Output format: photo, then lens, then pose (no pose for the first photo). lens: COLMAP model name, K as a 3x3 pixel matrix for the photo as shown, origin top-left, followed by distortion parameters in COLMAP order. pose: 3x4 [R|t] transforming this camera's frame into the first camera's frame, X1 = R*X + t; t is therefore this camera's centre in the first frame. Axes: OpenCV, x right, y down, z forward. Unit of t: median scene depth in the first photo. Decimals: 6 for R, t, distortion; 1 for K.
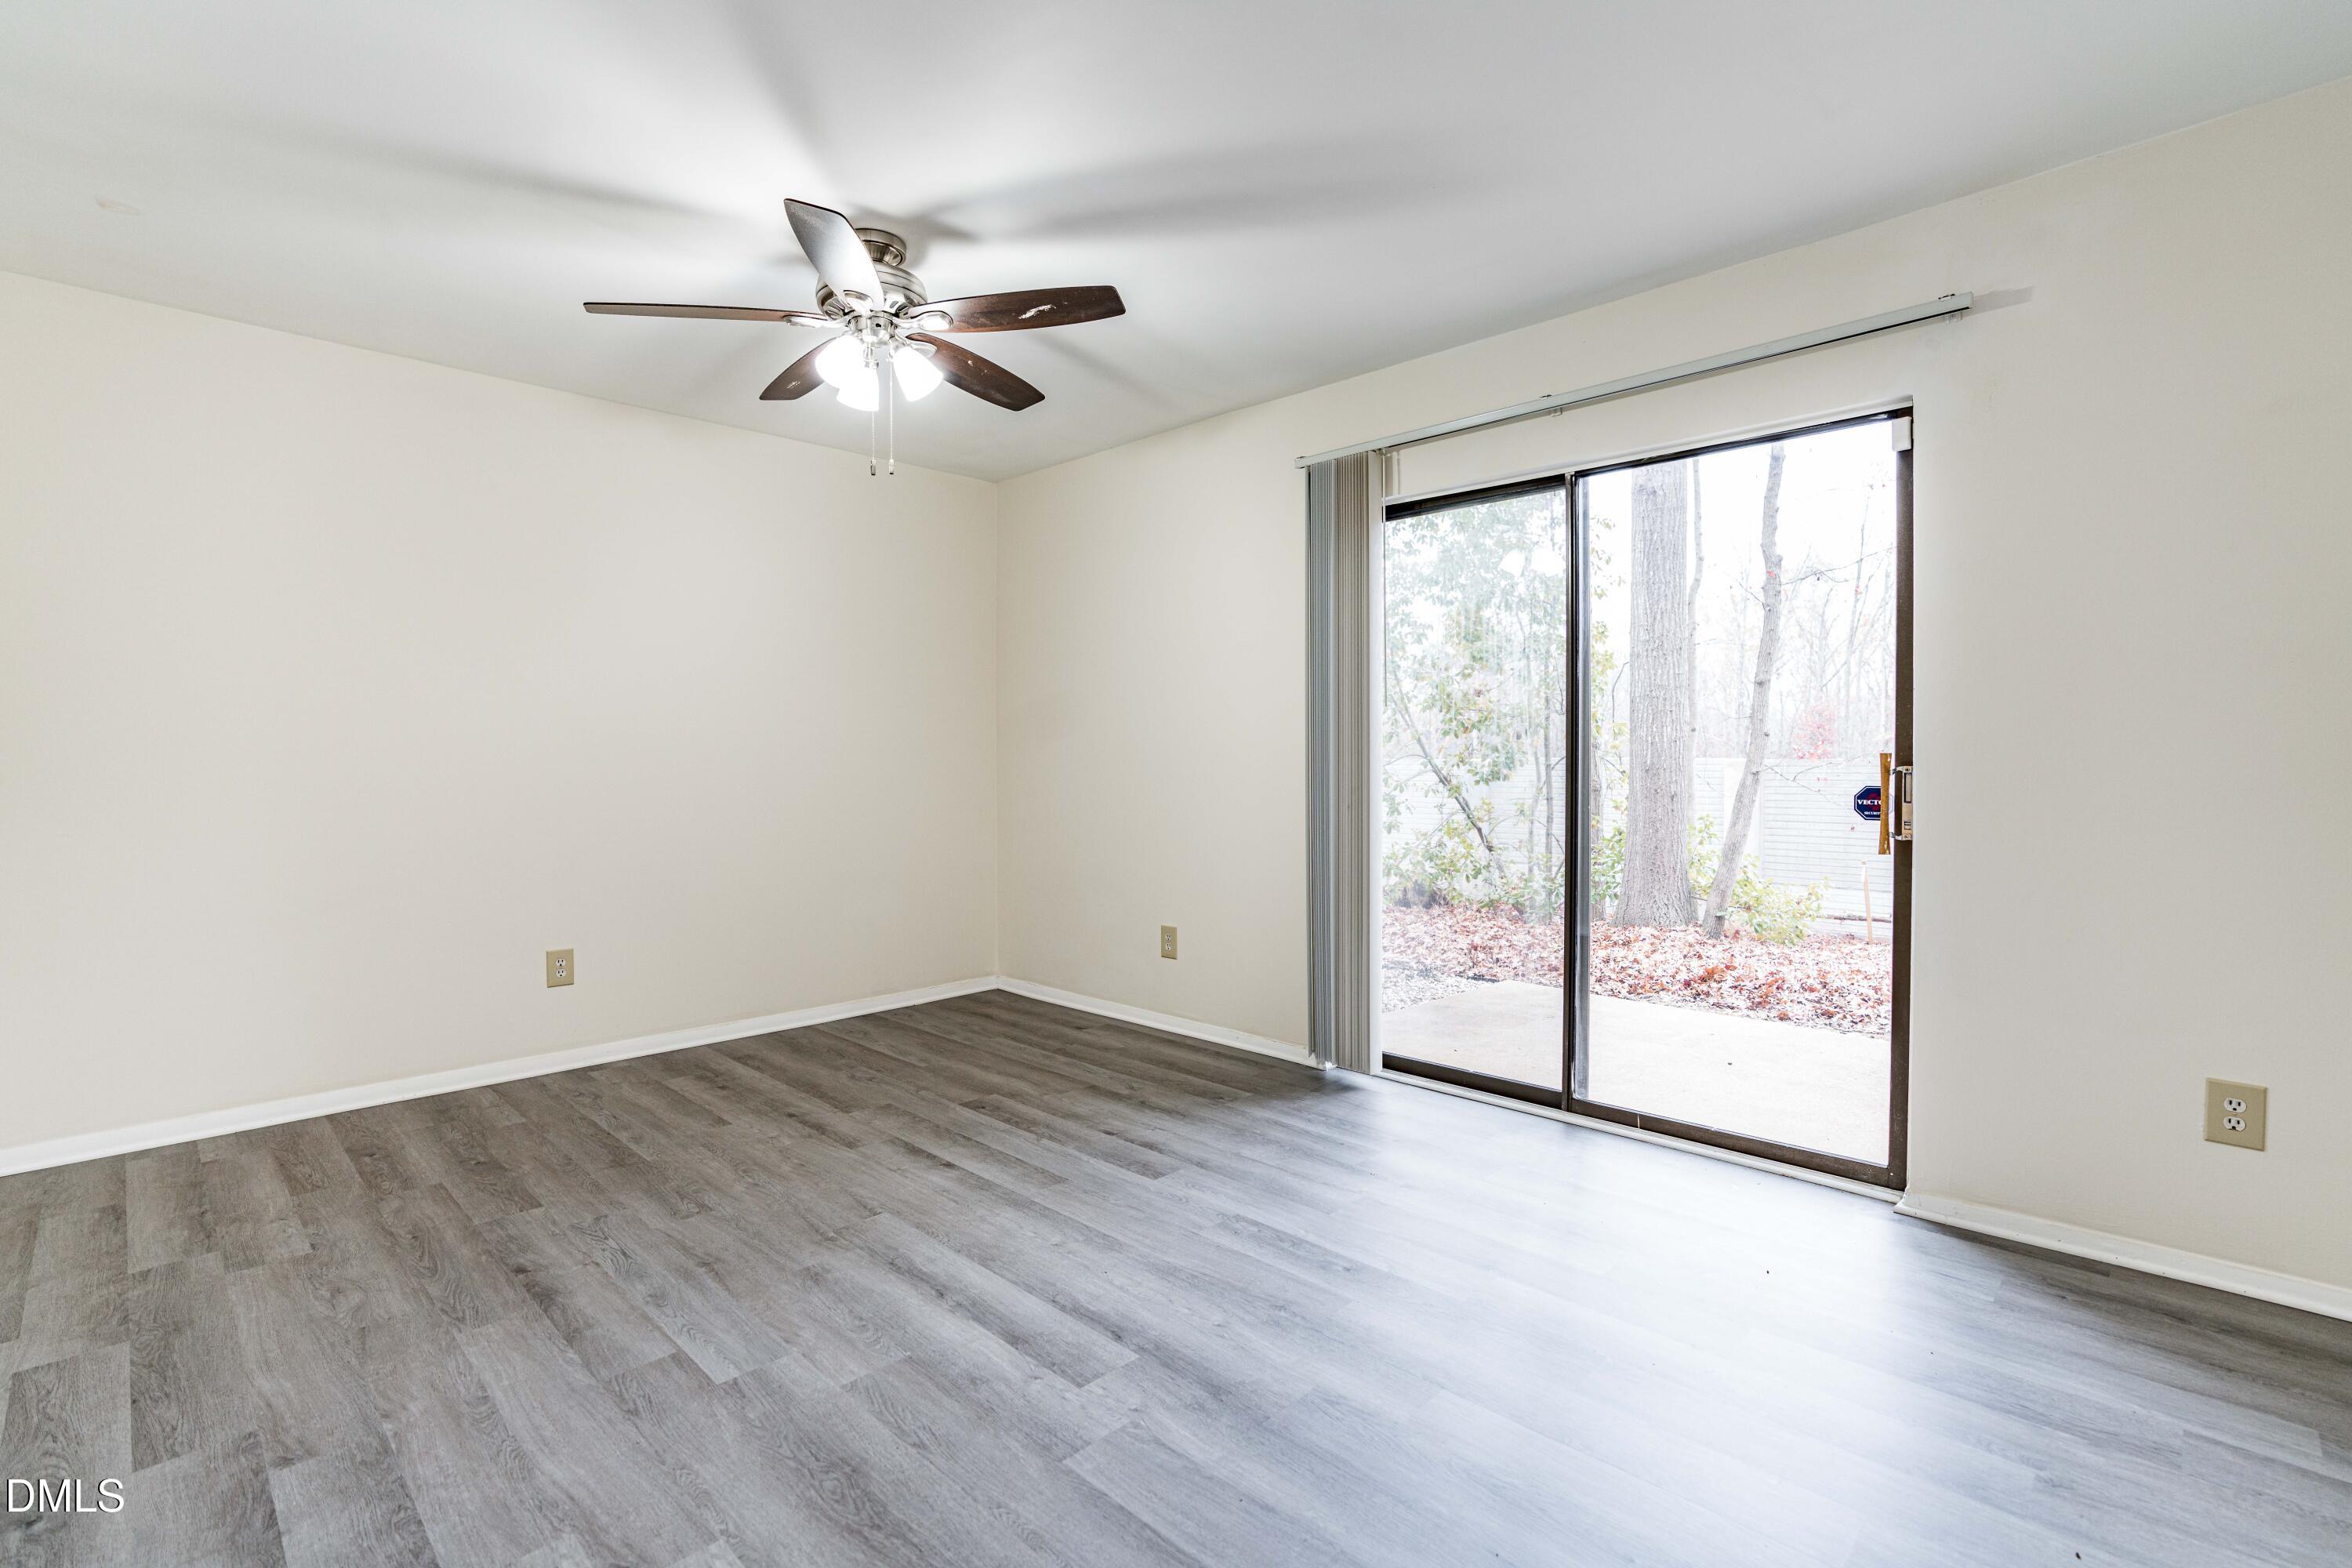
lens RADIAL K [[1061.0, 0, 1178.8], [0, 1061.0, 773.8], [0, 0, 1]] dist [-0.035100, 0.015865]
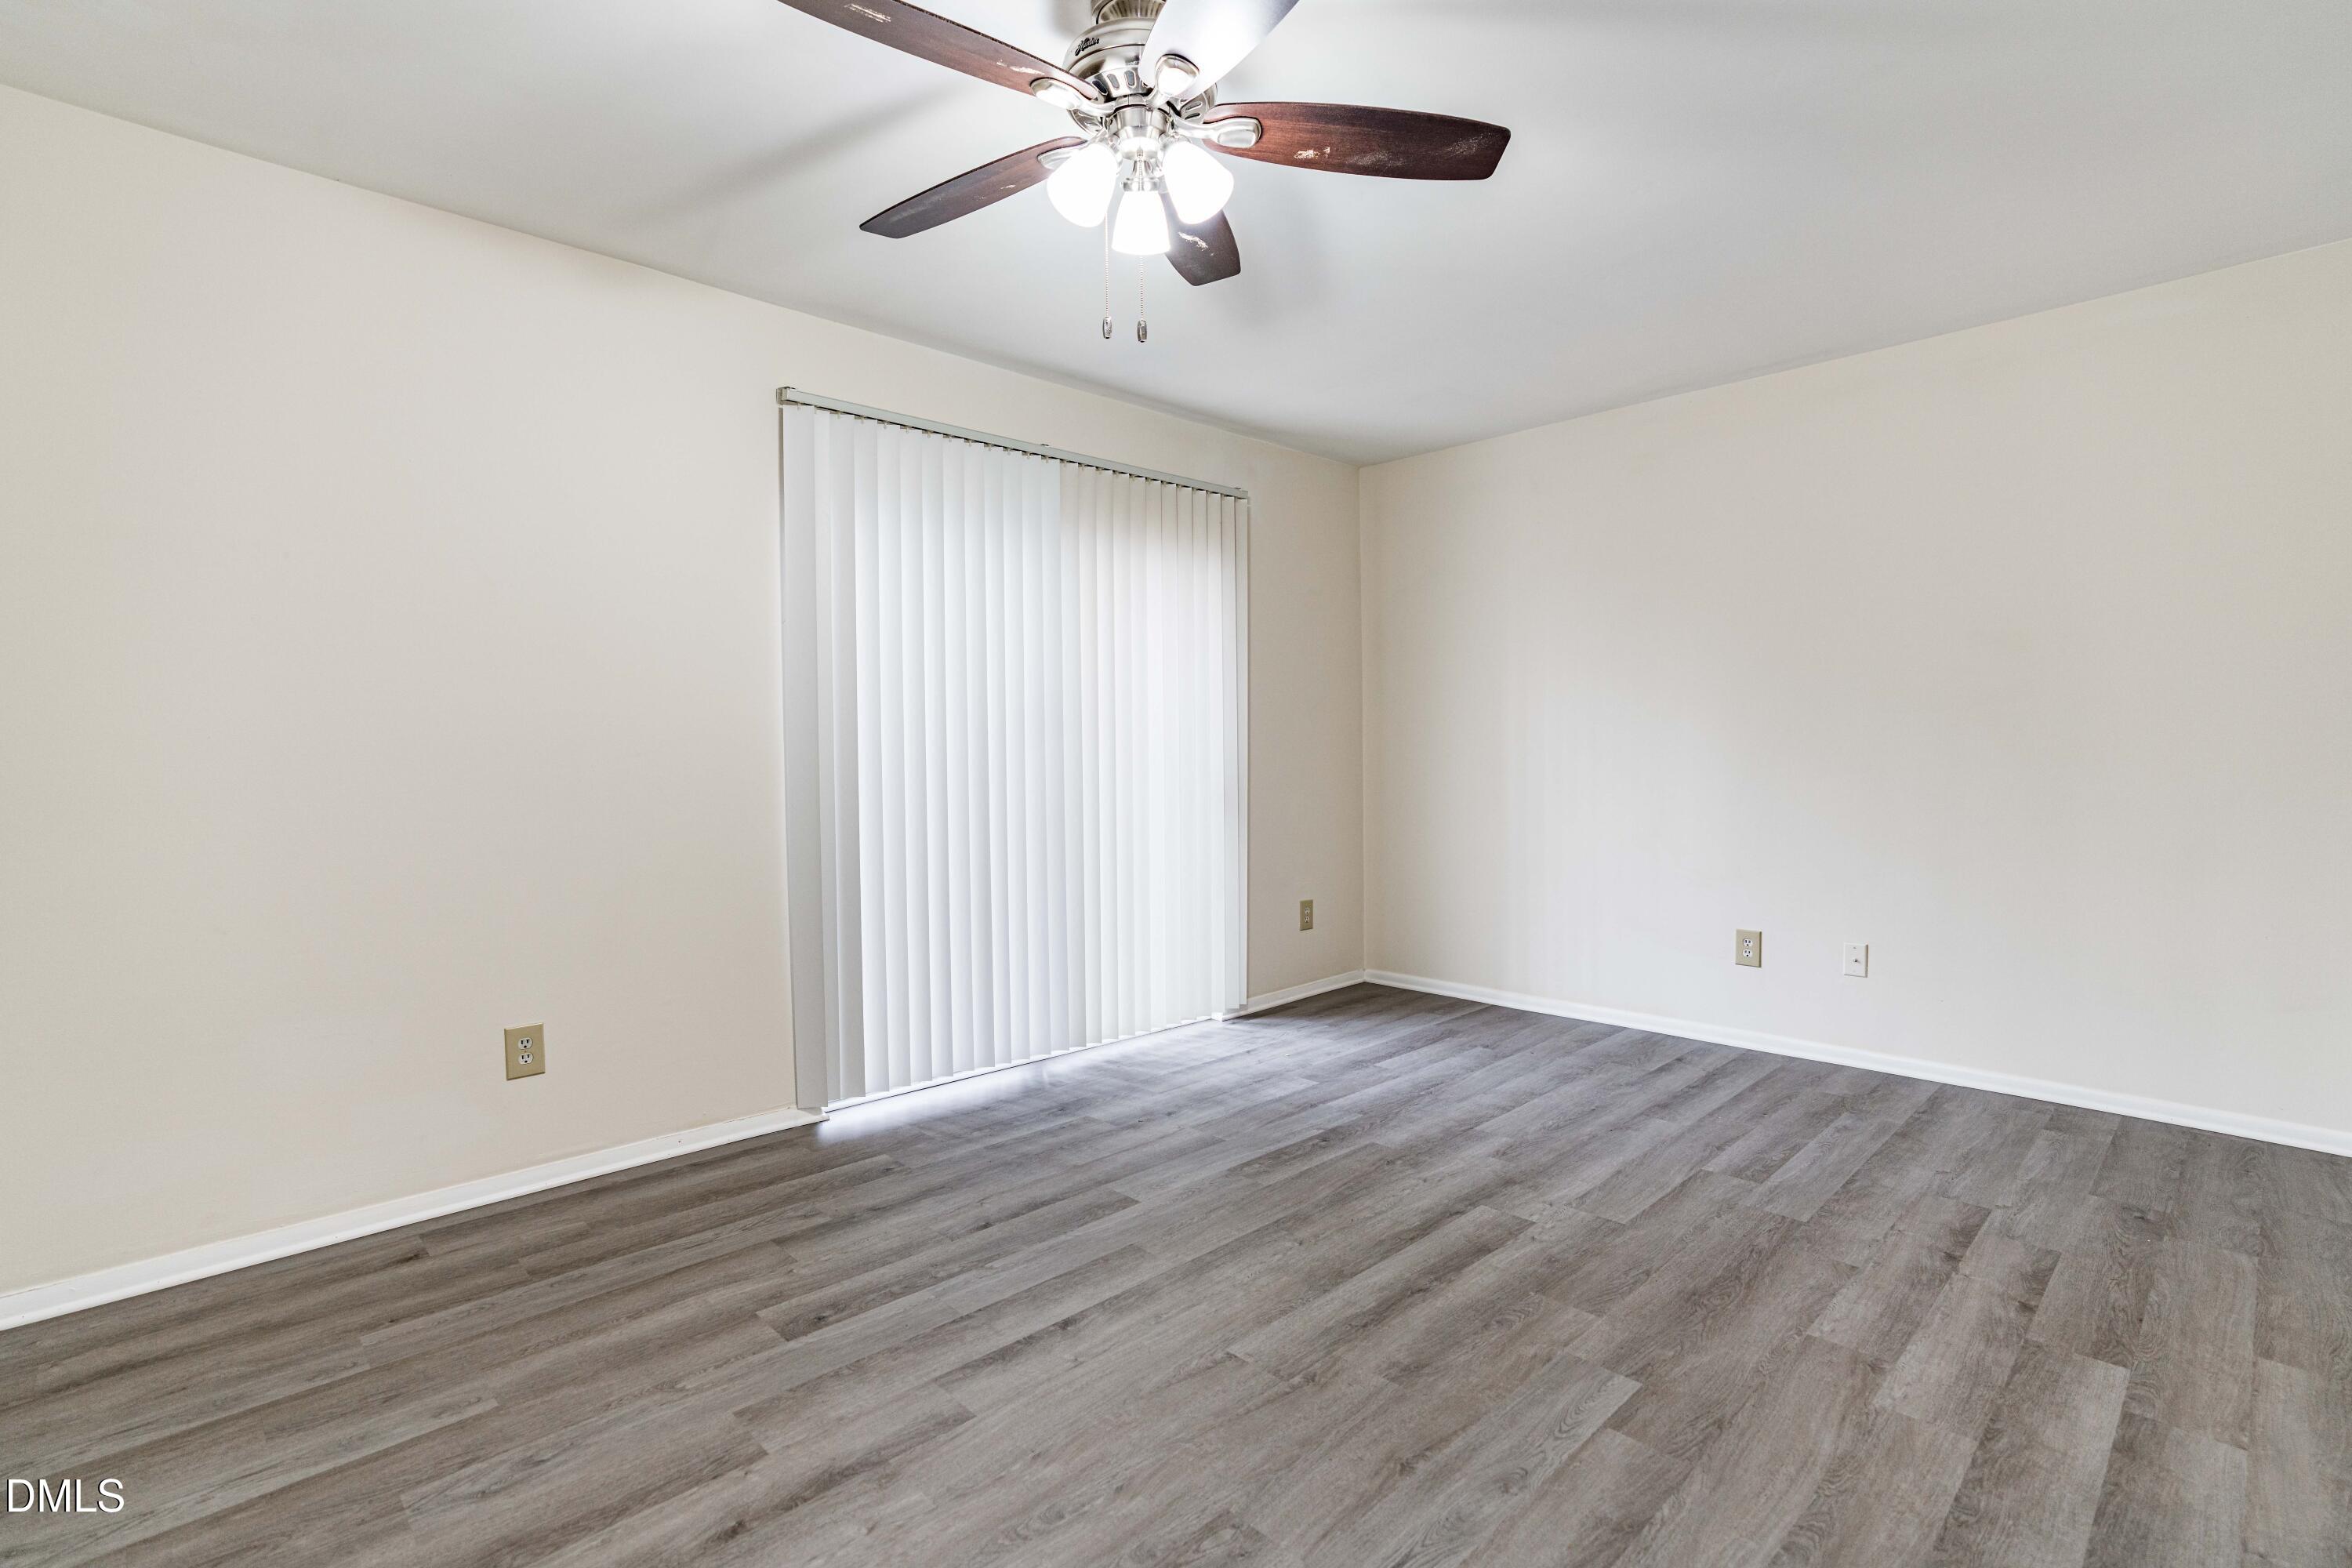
lens RADIAL K [[1077.9, 0, 1178.4], [0, 1077.9, 773.9], [0, 0, 1]] dist [-0.033881, 0.015161]
pose [[0.033046, -0.017318, 0.999304, -0.925867], [0.020956, 0.999642, 0.016631, -0.007324], [-0.999234, 0.020392, 0.033397, 0.894017]]
